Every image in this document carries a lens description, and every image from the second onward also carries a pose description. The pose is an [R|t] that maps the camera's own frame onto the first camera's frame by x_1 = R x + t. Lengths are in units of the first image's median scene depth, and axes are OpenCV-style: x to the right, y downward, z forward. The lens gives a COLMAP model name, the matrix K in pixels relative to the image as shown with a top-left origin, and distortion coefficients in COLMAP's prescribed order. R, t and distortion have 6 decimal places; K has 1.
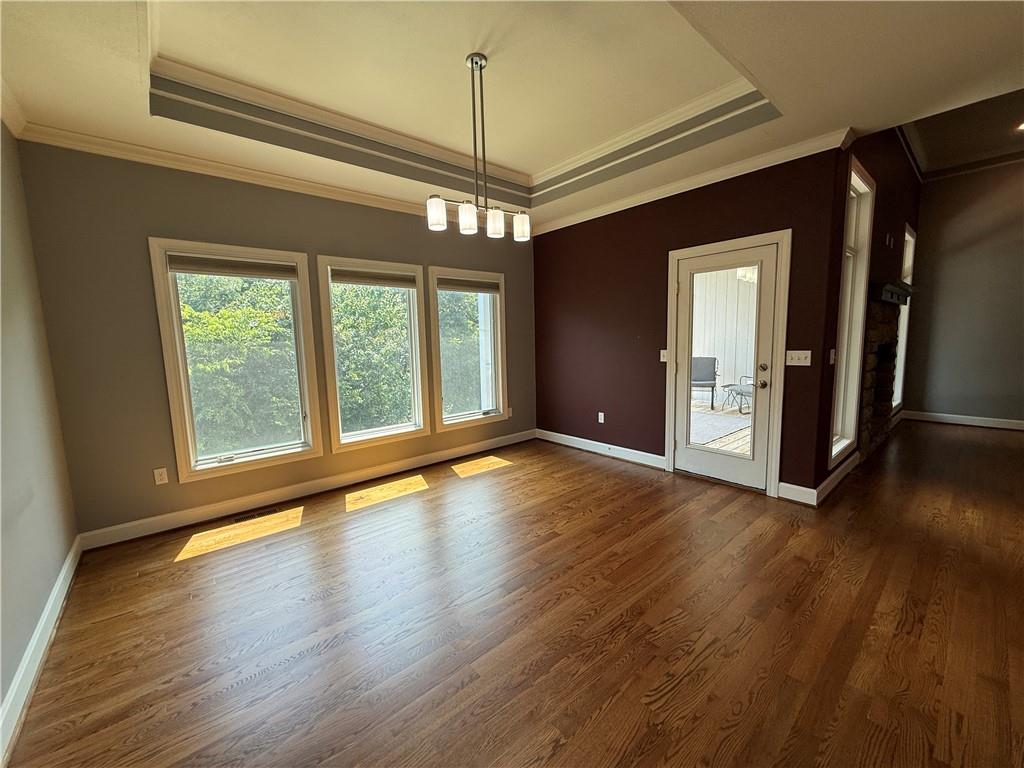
lens RADIAL K [[408.6, 0, 509.5], [0, 408.6, 387.9], [0, 0, 1]] dist [0.000959, -0.000228]
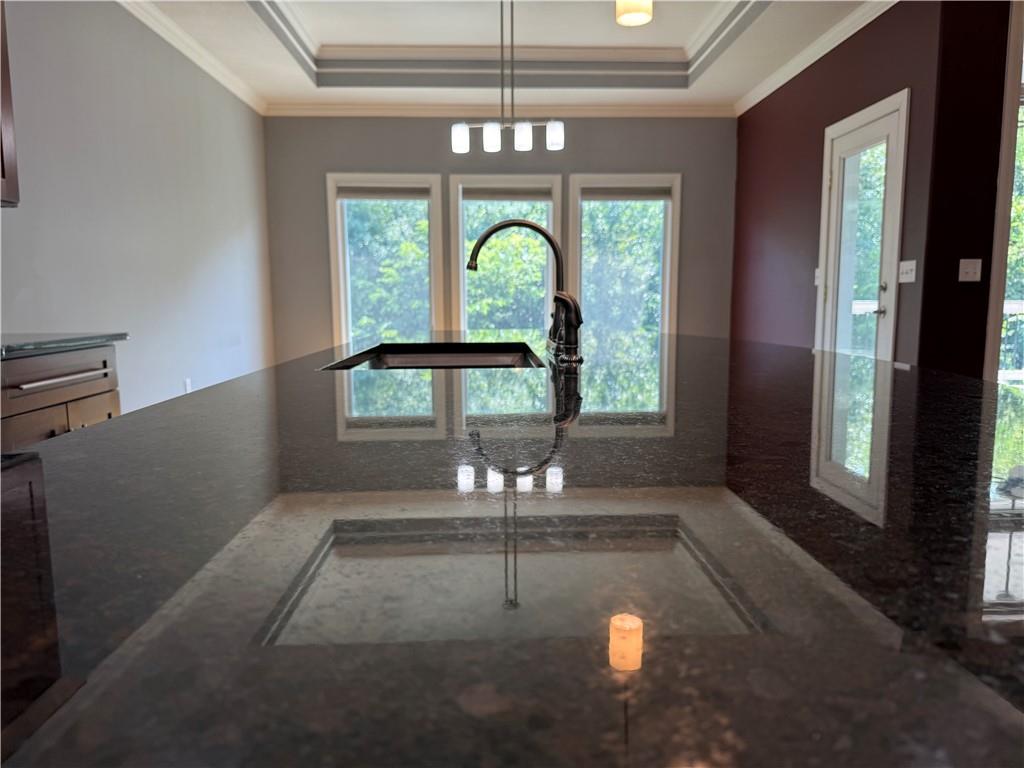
lens RADIAL K [[730.2, 0, 514.1], [0, 730.2, 382.2], [0, 0, 1]] dist [0.038072, -0.032080]
pose [[0.783245, 0.095520, -0.614331, 0.838713], [-0.091398, 0.995082, 0.038193, 0.110186], [0.614958, 0.026234, 0.788123, -0.341507]]
